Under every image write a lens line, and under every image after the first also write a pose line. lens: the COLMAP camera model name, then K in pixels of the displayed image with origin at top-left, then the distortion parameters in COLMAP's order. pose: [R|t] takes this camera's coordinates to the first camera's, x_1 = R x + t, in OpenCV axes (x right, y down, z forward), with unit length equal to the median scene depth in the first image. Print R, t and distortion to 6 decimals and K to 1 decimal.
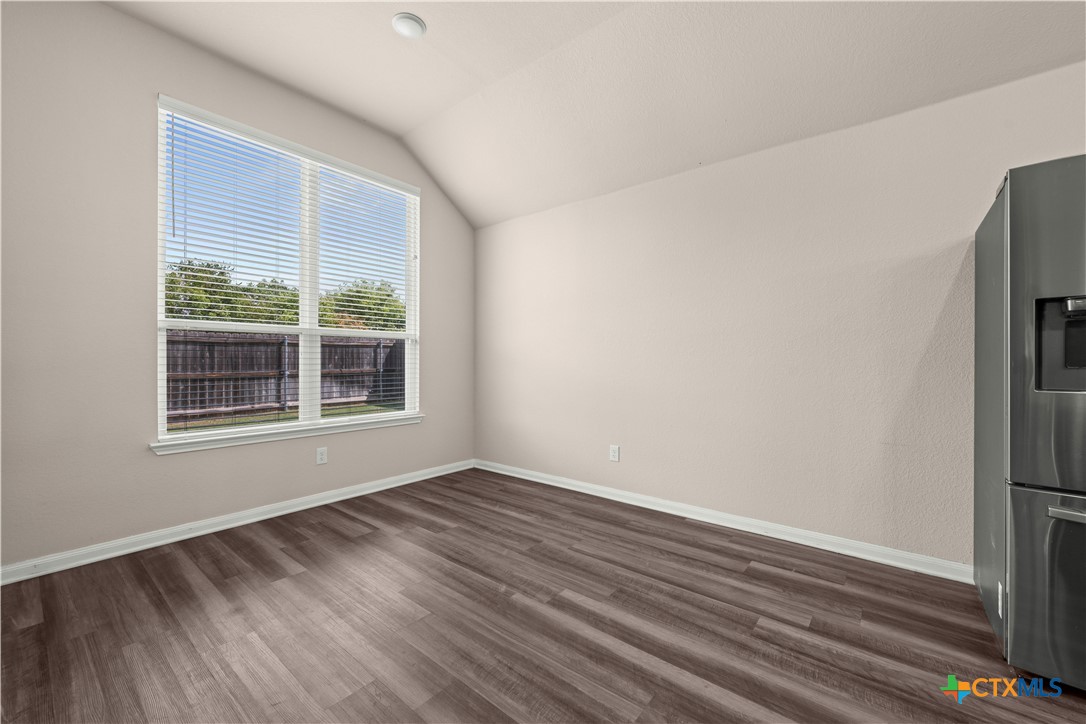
lens RADIAL K [[440.8, 0, 545.4], [0, 440.8, 361.6], [0, 0, 1]] dist [0.000459, 0.000024]
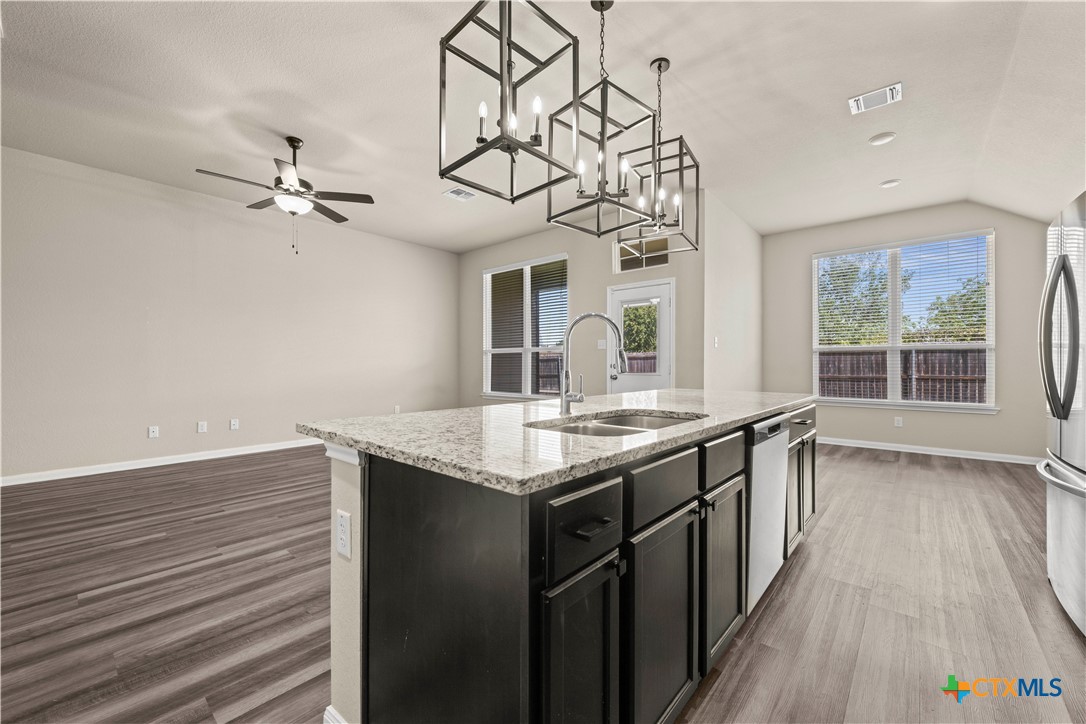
lens RADIAL K [[426.5, 0, 549.9], [0, 426.5, 363.2], [0, 0, 1]] dist [-0.000180, -0.000140]
pose [[-0.028753, -0.006619, -0.999565, 1.091758], [-0.002741, 0.999975, -0.006543, 0.005836], [0.999583, 0.002552, -0.028771, -0.269389]]
